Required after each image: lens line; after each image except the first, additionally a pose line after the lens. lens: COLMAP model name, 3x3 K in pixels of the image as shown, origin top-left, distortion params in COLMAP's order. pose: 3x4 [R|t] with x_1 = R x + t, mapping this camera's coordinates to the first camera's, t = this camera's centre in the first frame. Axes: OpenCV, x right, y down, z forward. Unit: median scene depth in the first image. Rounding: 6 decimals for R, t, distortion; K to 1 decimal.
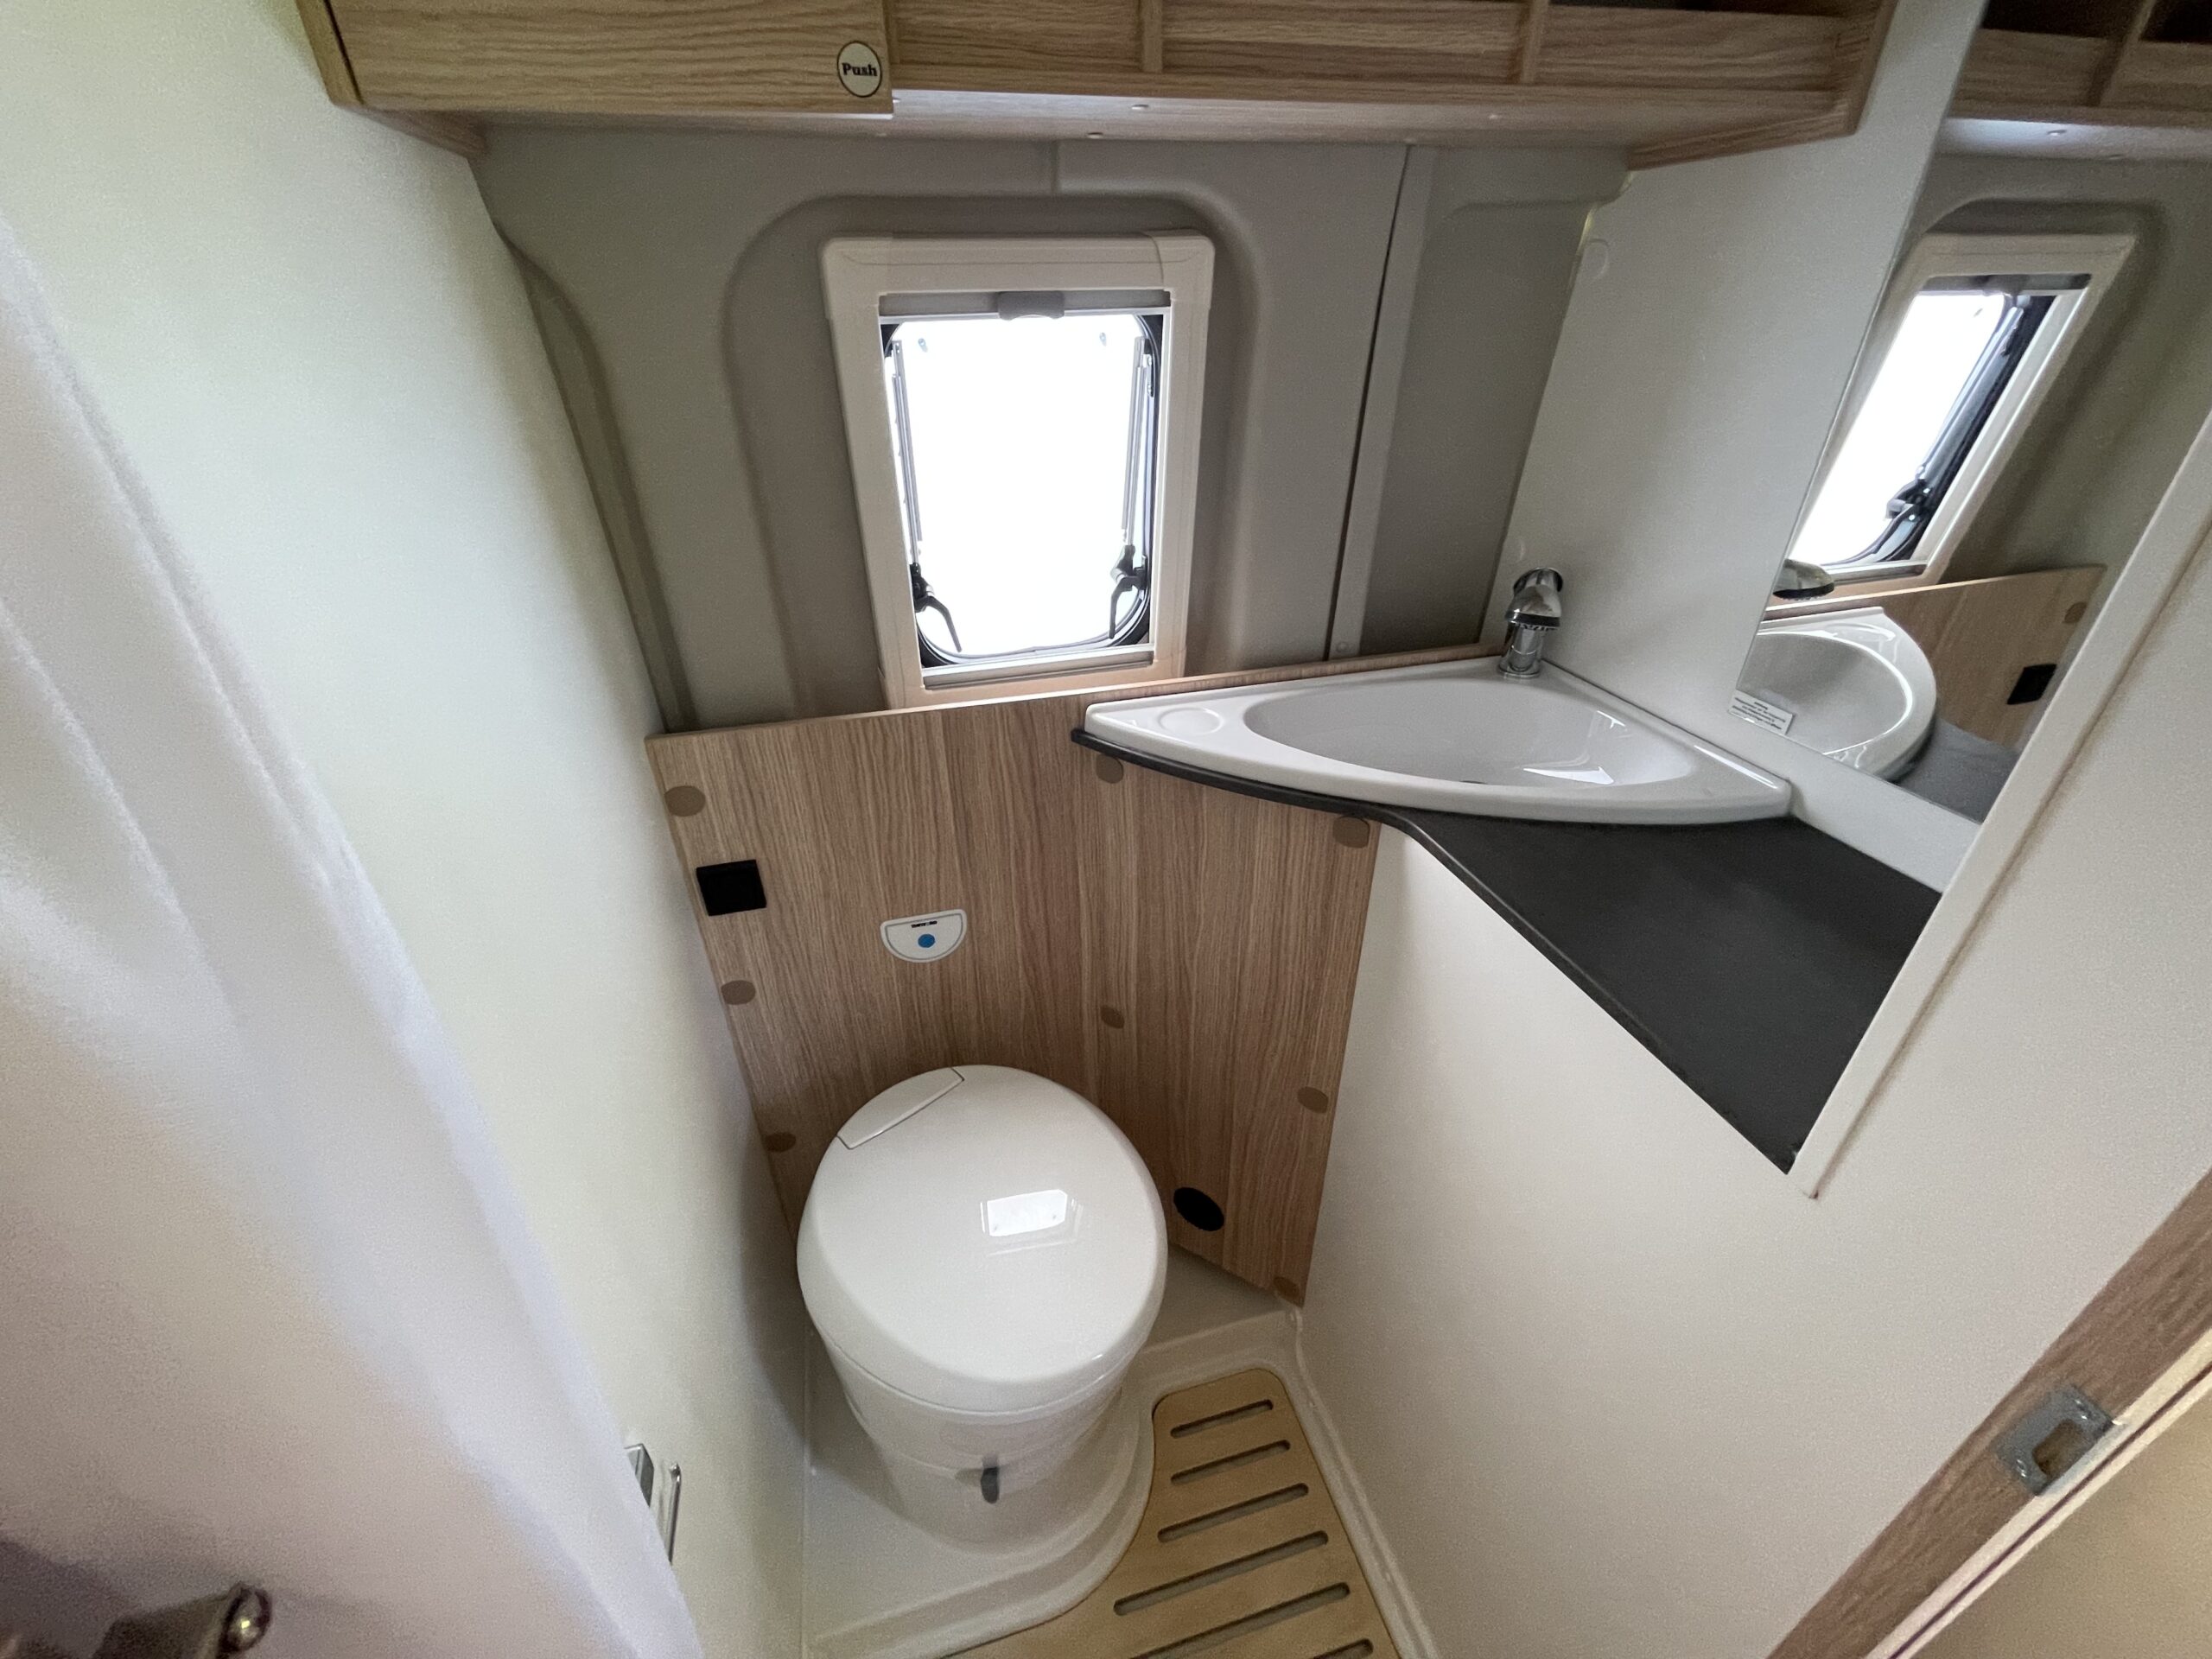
lens RADIAL K [[897.7, 0, 1099.6], [0, 897.7, 823.4], [0, 0, 1]] dist [0.000621, -0.000286]
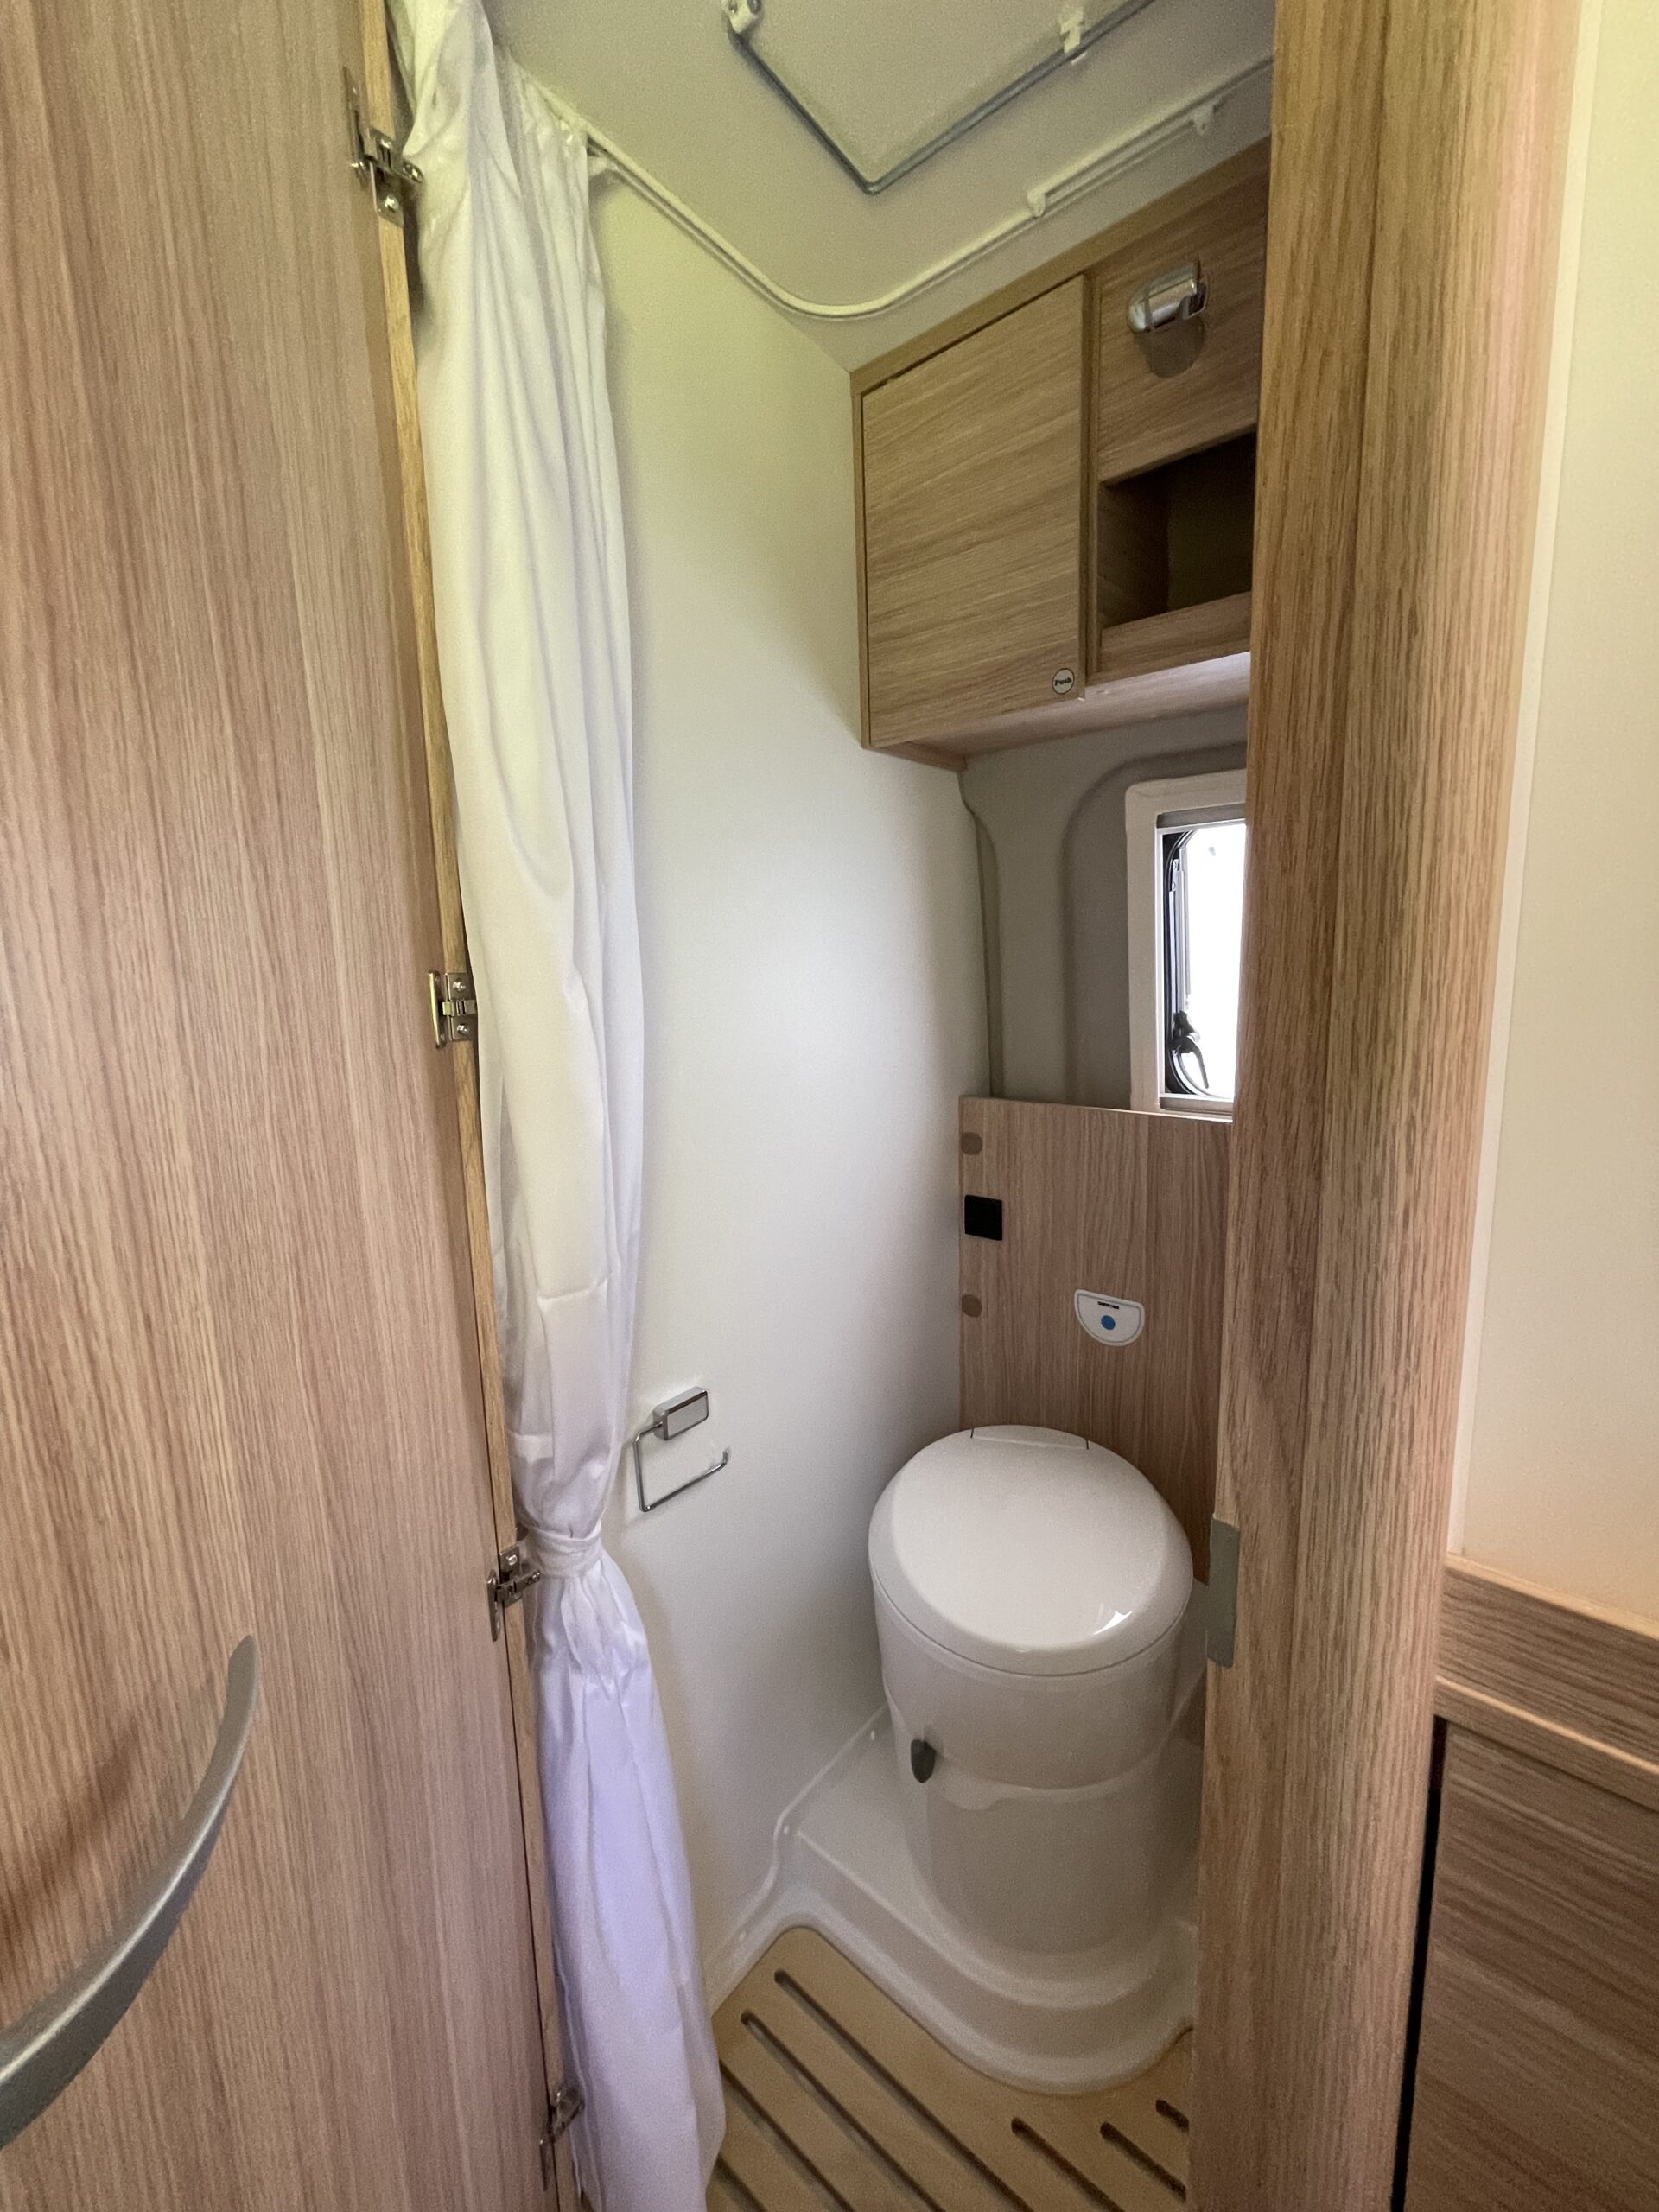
lens RADIAL K [[897.7, 0, 842.8], [0, 897.7, 1099.1], [0, 0, 1]] dist [0.000621, -0.000286]
pose [[0.574053, 0.136573, -0.807348, 0.544050], [-0.400378, 0.906899, -0.131269, 0.173592], [0.714255, 0.398600, 0.575289, -0.009870]]
